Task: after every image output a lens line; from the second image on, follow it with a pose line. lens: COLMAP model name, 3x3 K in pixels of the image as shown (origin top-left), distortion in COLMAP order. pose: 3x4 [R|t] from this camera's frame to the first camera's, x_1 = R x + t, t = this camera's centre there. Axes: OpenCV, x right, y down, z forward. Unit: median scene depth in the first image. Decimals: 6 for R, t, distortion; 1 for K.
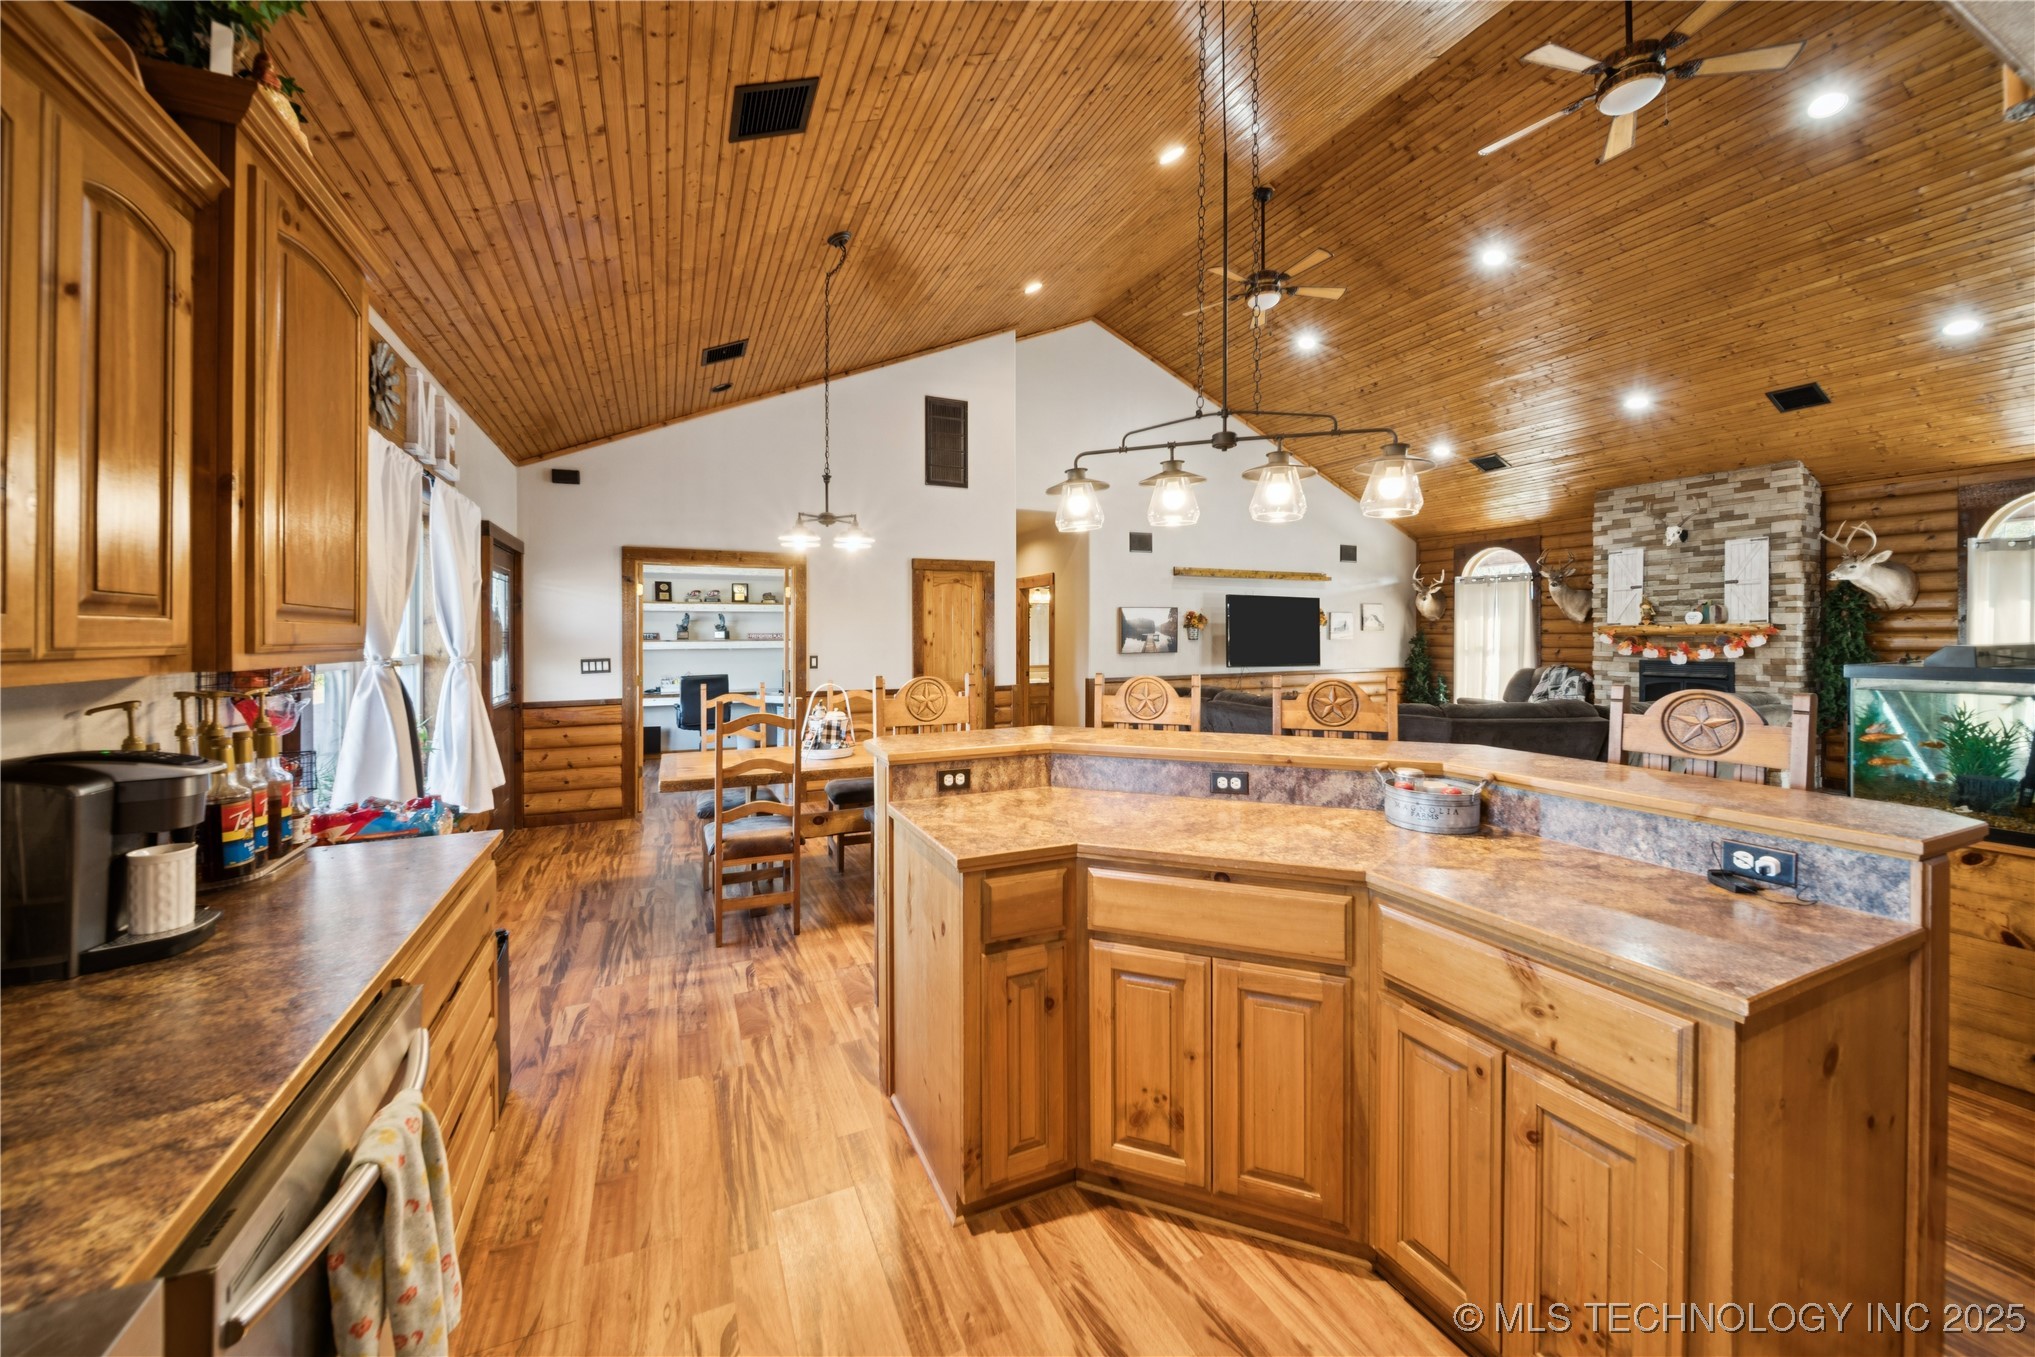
lens RADIAL K [[722.5, 0, 985.8], [0, 722.5, 640.3], [0, 0, 1]] dist [-0.001051, -0.001485]
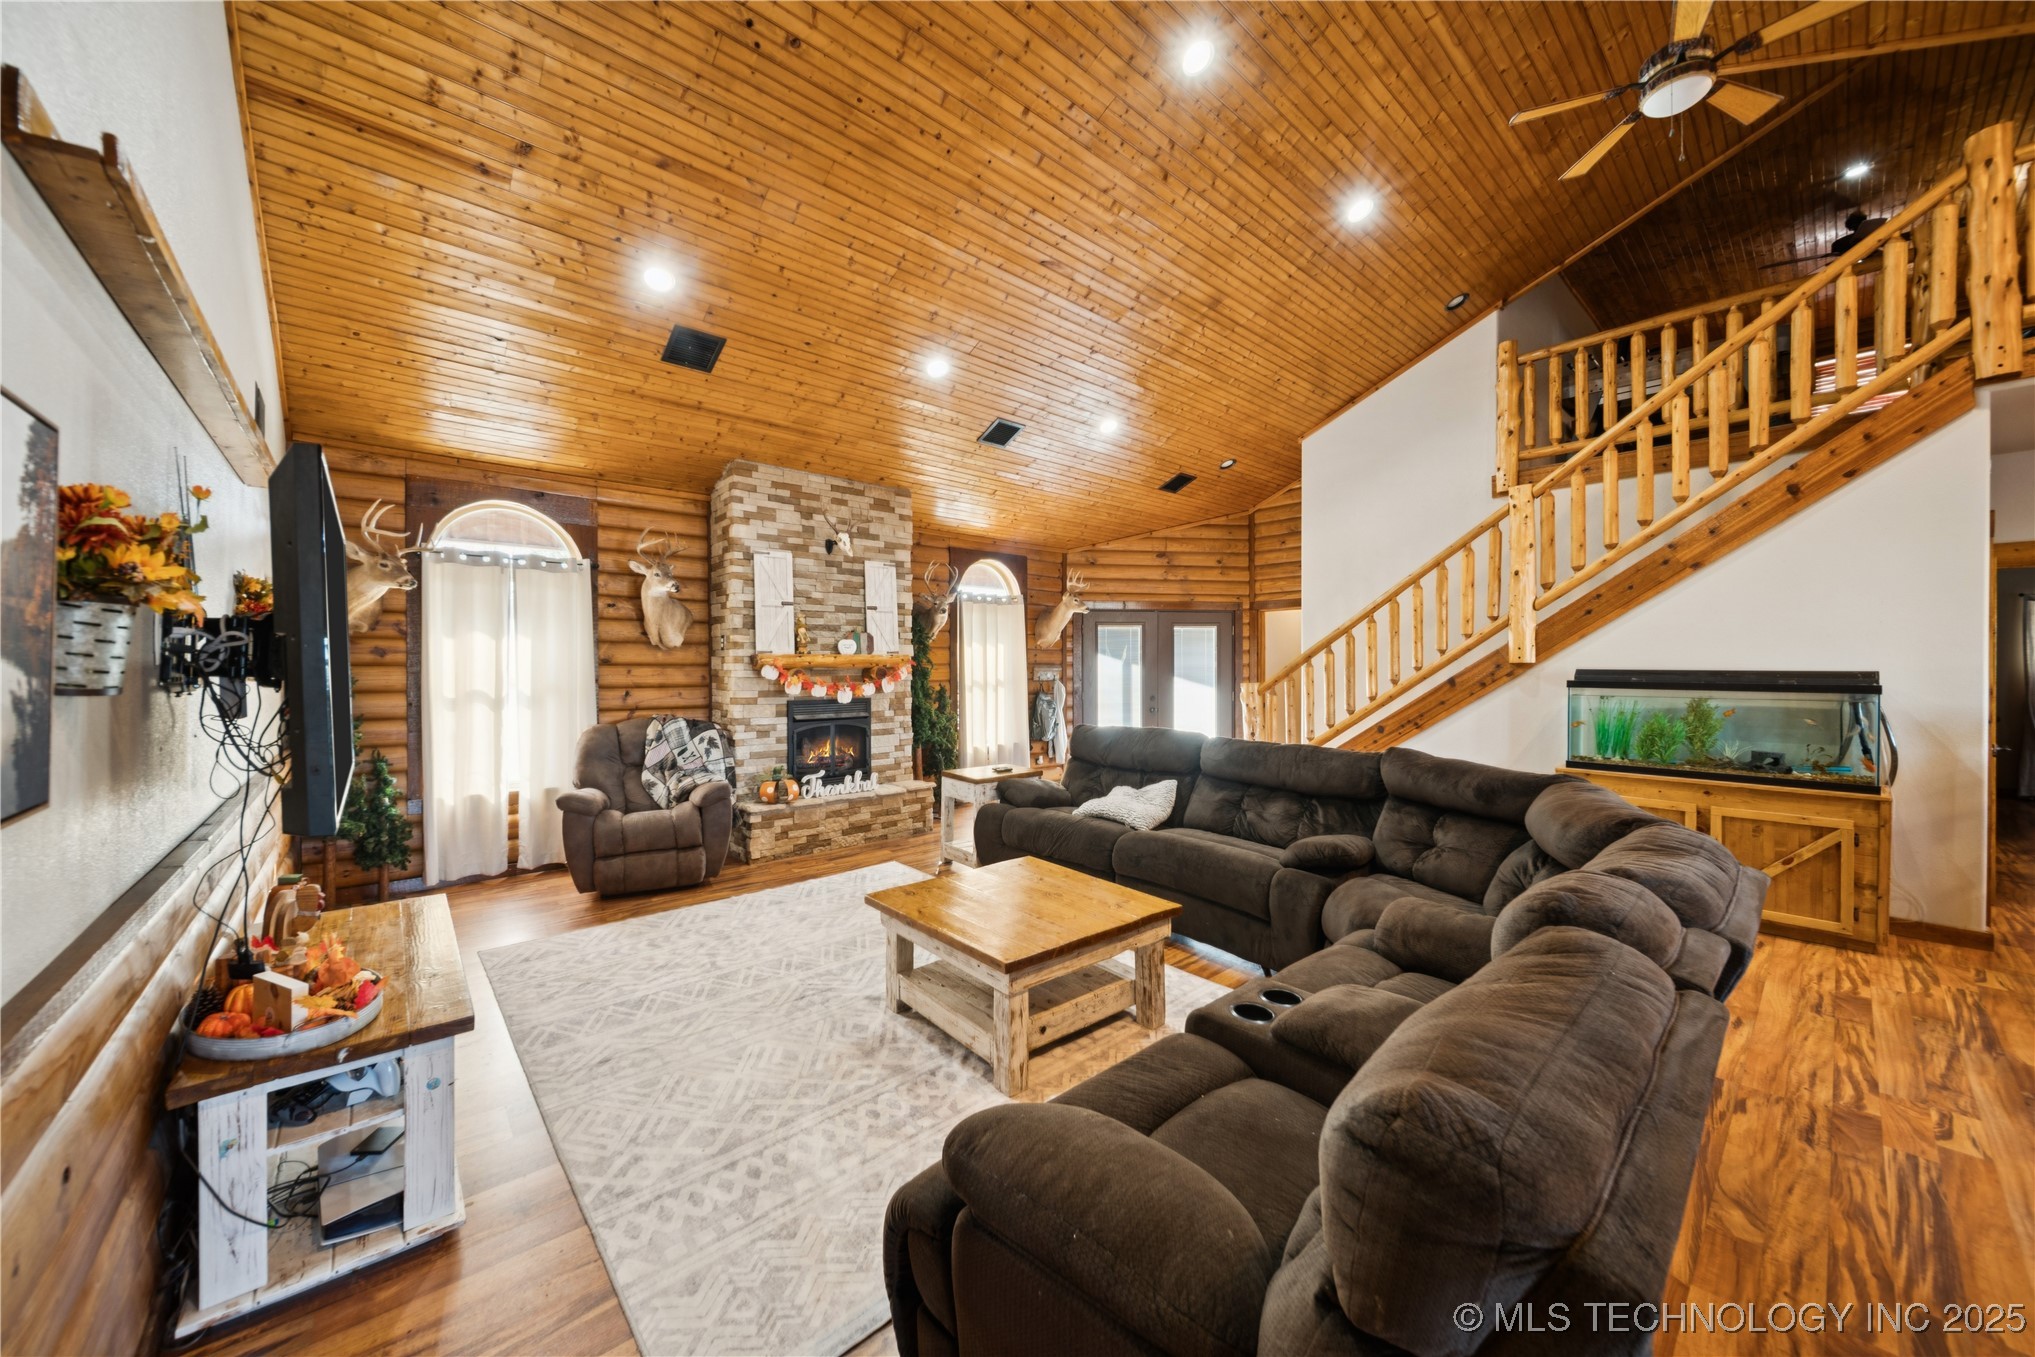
lens RADIAL K [[722.5, 0, 1000.7], [0, 722.5, 666.7], [0, 0, 1]] dist [-0.001051, -0.001485]
pose [[-0.299730, 0.011324, 0.953957, 0.124739], [0.015124, 0.999860, -0.007117, 0.000555], [-0.953904, 0.012295, -0.299860, 1.032969]]
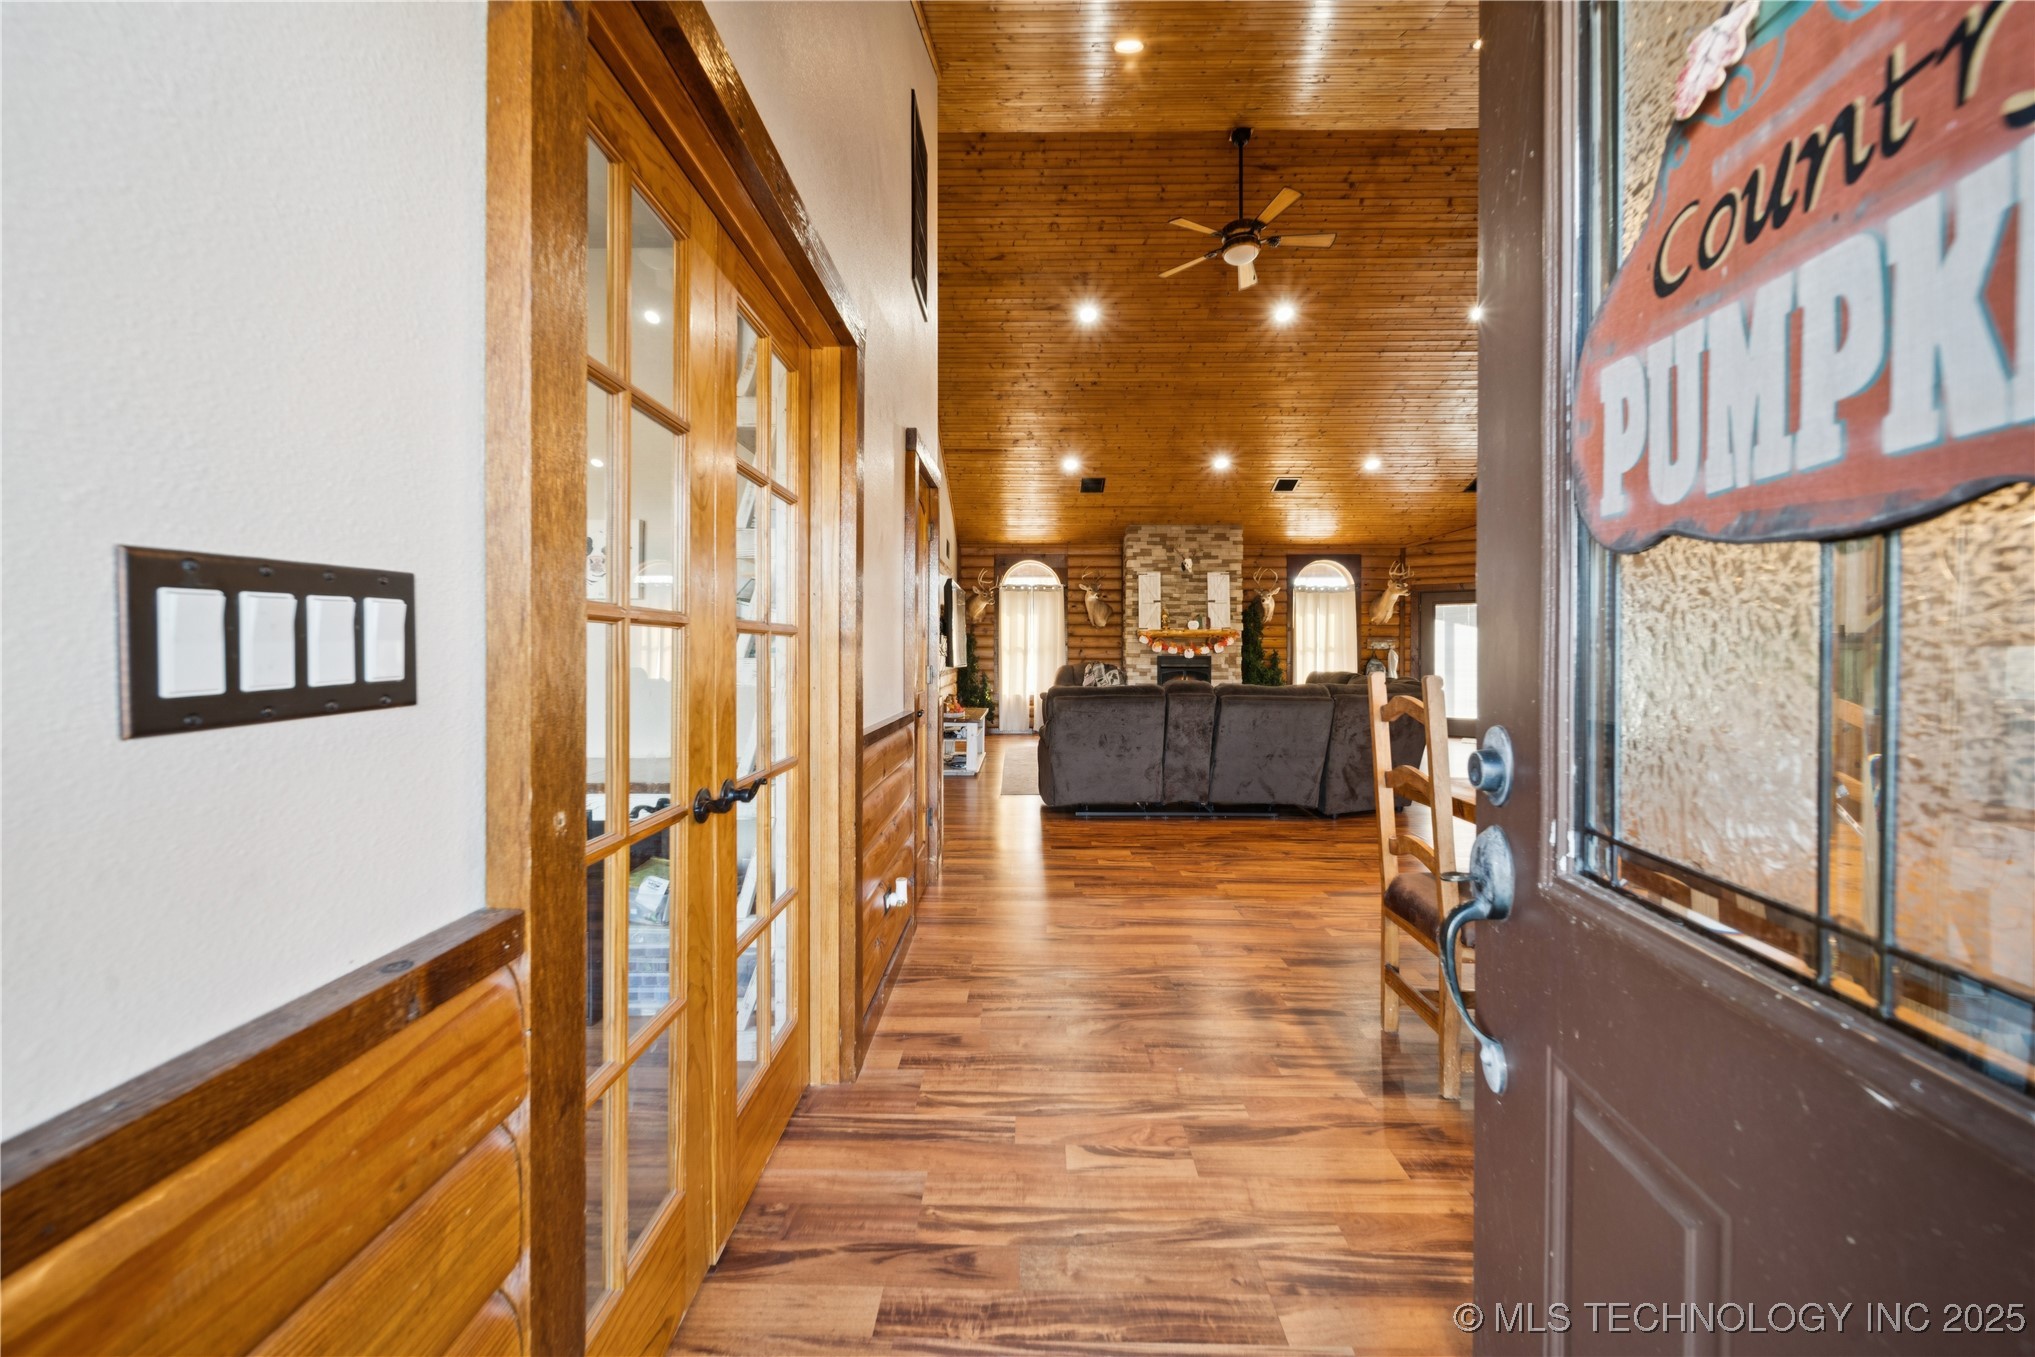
lens RADIAL K [[722.5, 0, 1011.4], [0, 722.5, 661.2], [0, 0, 1]] dist [-0.001051, -0.001485]
pose [[0.412543, 0.001786, 0.910936, -0.432687], [0.001525, 0.999995, -0.002651, 0.041007], [-0.910937, 0.002483, 0.412539, 0.707566]]
